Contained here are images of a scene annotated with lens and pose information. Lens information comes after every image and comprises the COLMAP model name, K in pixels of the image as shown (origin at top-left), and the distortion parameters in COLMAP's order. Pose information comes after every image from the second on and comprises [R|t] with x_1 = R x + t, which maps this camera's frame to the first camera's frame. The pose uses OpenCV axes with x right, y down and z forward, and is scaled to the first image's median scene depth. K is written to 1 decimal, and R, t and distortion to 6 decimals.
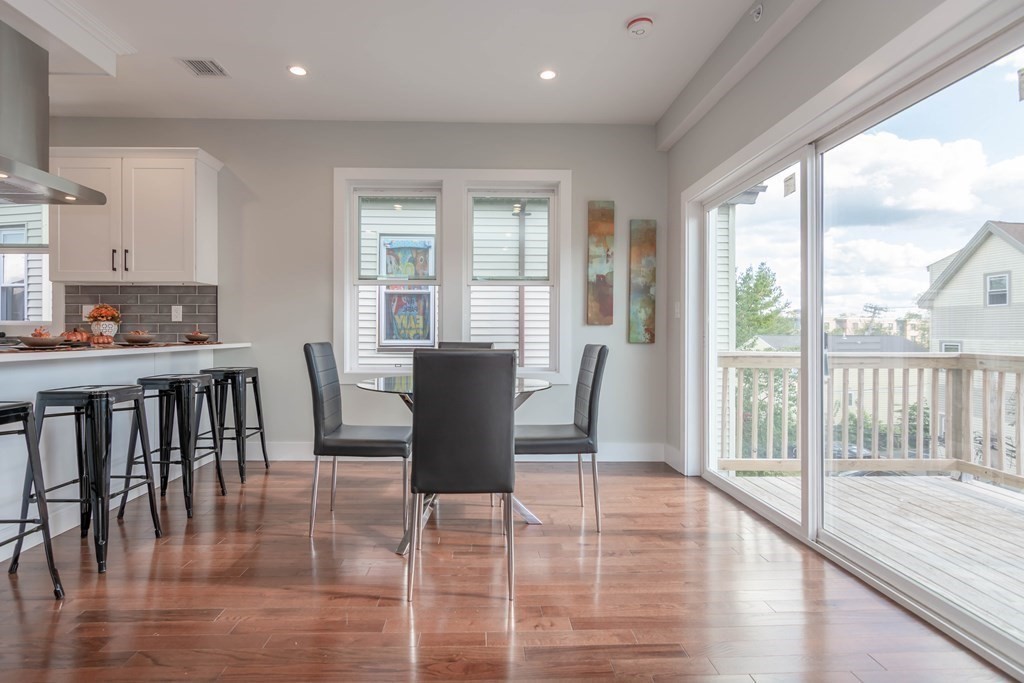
lens RADIAL K [[493.6, 0, 512.4], [0, 493.6, 334.4], [0, 0, 1]] dist [0.000375, 0.000793]
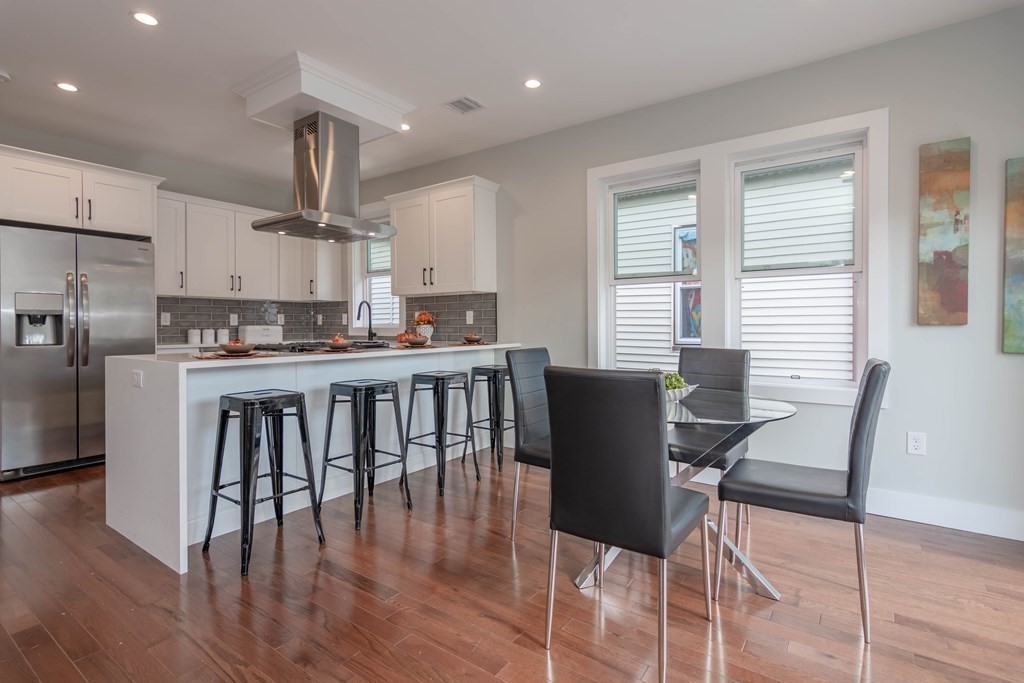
lens RADIAL K [[493.6, 0, 512.5], [0, 493.6, 331.6], [0, 0, 1]] dist [0.000375, 0.000793]
pose [[0.800290, 0.002929, -0.599607, 0.115019], [0.000525, 0.999984, 0.005586, -0.015092], [0.599614, -0.004785, 0.800275, 0.107629]]
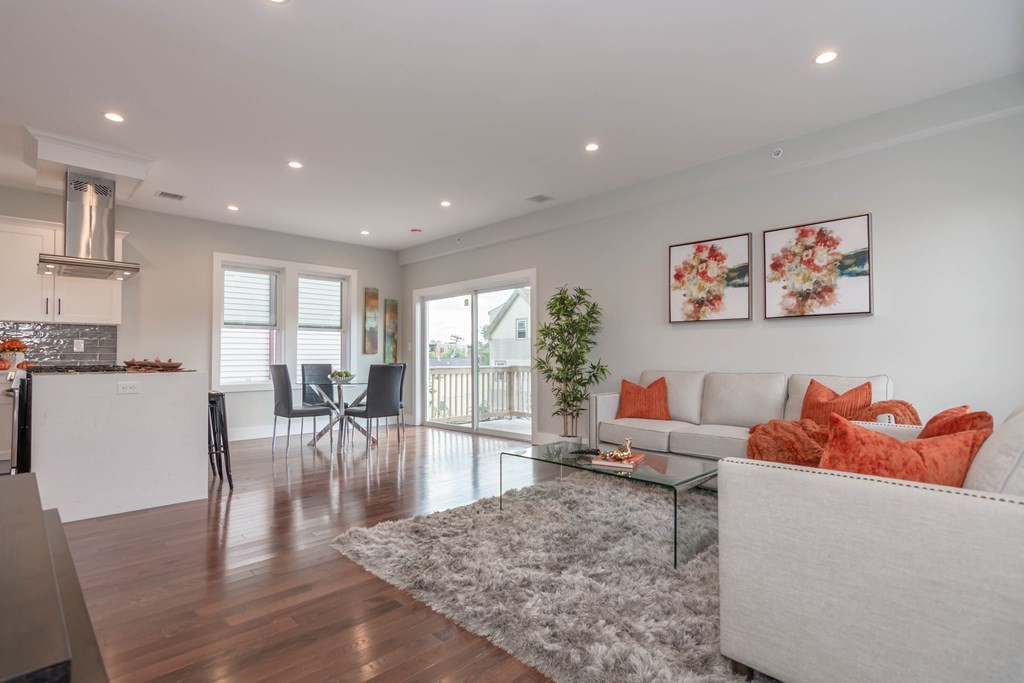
lens RADIAL K [[493.6, 0, 514.1], [0, 493.6, 346.3], [0, 0, 1]] dist [0.000375, 0.000793]
pose [[0.724176, 0.009399, 0.689551, -0.735446], [0.006270, 0.999776, -0.020213, -0.006493], [-0.689587, 0.018961, 0.723955, -0.746872]]
